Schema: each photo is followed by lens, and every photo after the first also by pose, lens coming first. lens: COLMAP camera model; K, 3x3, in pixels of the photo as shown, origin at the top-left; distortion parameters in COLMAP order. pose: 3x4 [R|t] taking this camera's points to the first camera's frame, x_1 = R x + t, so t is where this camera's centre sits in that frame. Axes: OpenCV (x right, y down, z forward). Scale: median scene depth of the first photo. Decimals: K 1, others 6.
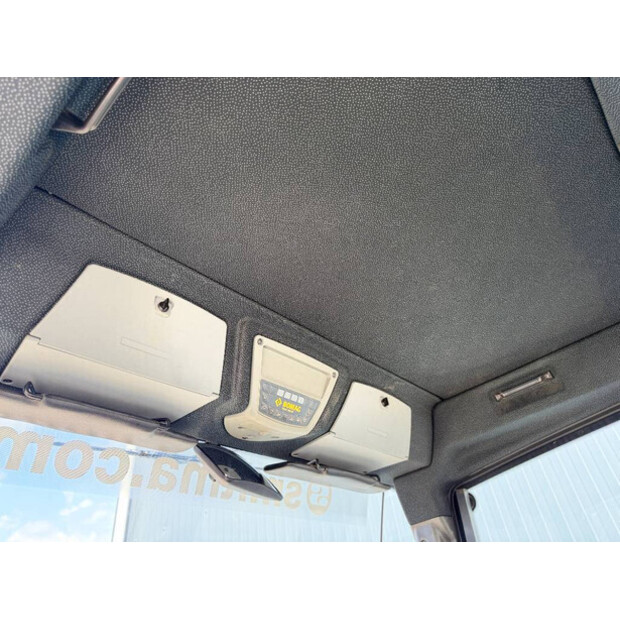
lens RADIAL K [[461.4, 0, 310.0], [0, 461.4, 310.0], [0, 0, 1]] dist [0.009406, 0.003272]
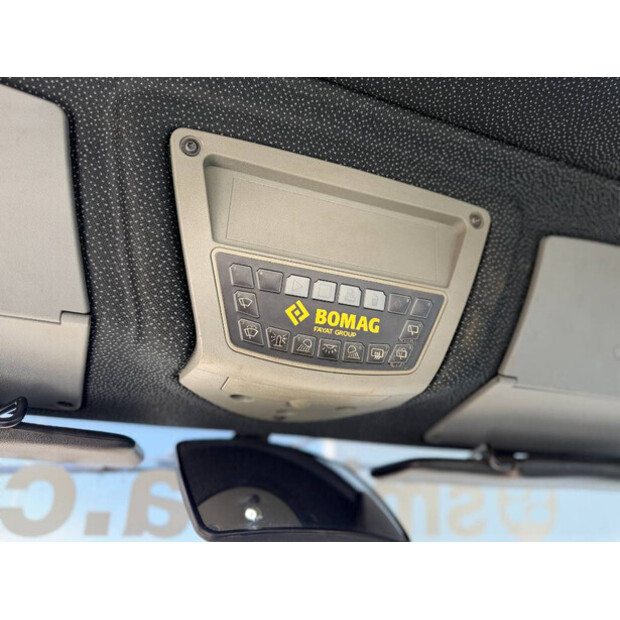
lens RADIAL K [[480.6, 0, 310.0], [0, 480.6, 310.0], [0, 0, 1]] dist [-0.005522, -0.004750]
pose [[0.886257, -0.195462, -0.419932, 0.086867], [0.228815, 0.973007, 0.030013, 0.178673], [0.402730, -0.122686, 0.907059, 0.639851]]
